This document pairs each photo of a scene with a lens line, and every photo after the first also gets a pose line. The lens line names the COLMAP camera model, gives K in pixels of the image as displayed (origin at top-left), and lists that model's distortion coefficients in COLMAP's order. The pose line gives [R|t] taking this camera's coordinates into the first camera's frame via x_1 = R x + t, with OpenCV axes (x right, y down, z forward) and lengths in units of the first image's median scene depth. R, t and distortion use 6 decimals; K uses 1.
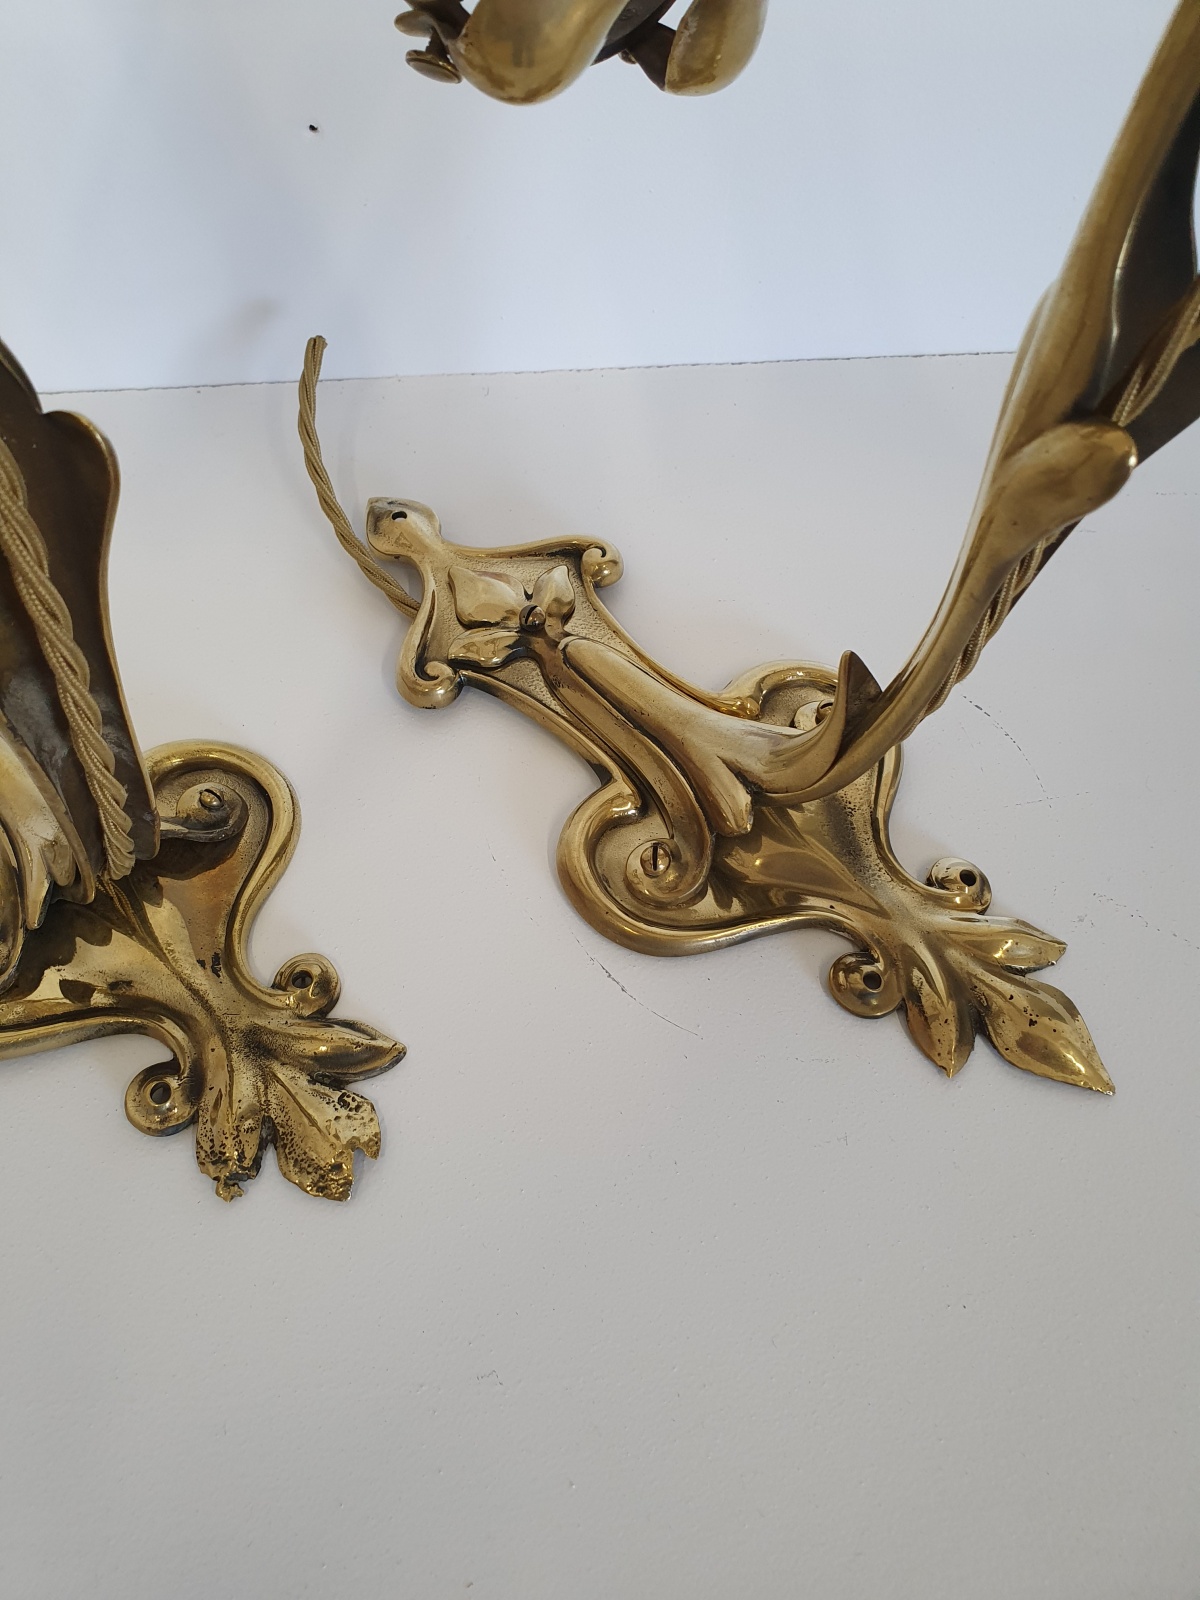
lens RADIAL K [[1230.6, 0, 600.0], [0, 1230.6, 800.0], [0, 0, 1]] dist [0.063169, -0.148246]
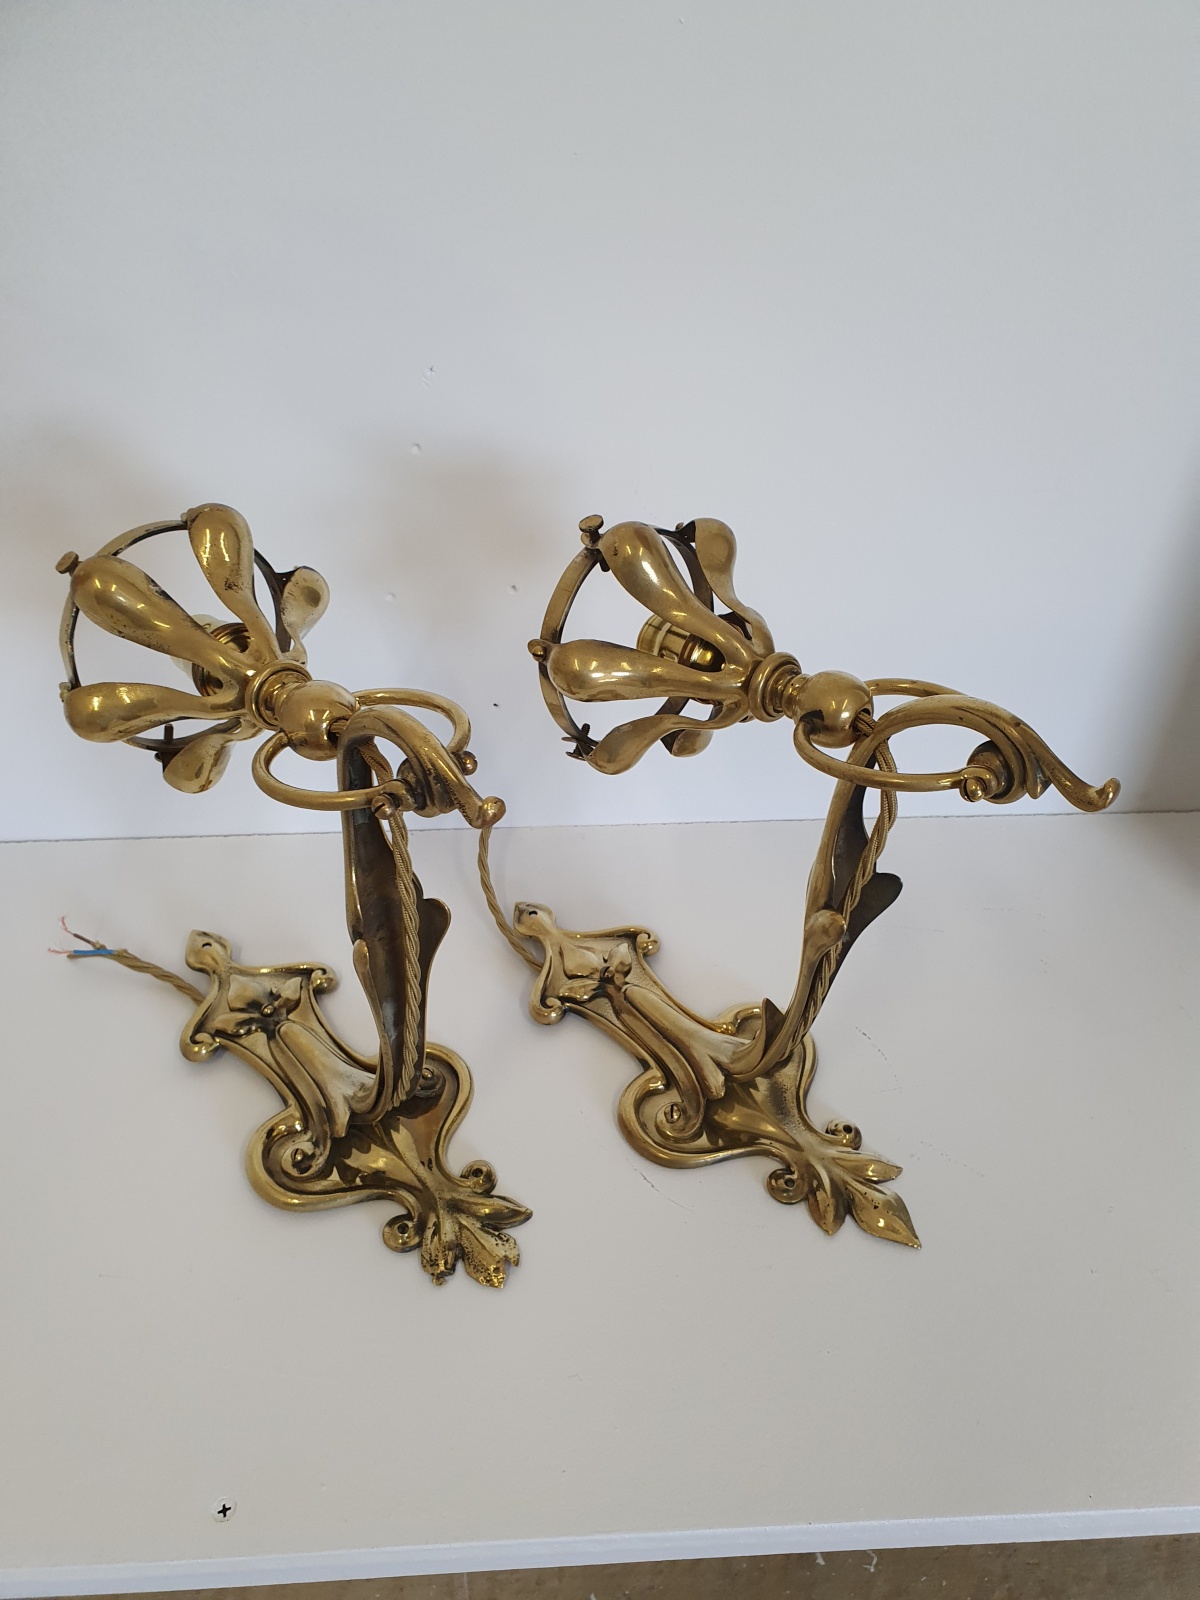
lens RADIAL K [[1230.6, 0, 600.0], [0, 1230.6, 800.0], [0, 0, 1]] dist [0.063169, -0.148246]
pose [[0.998105, 0.012547, -0.060242, 0.041950], [-0.027795, 0.965359, -0.259442, 0.076969], [0.054899, 0.260625, 0.963878, -0.844180]]
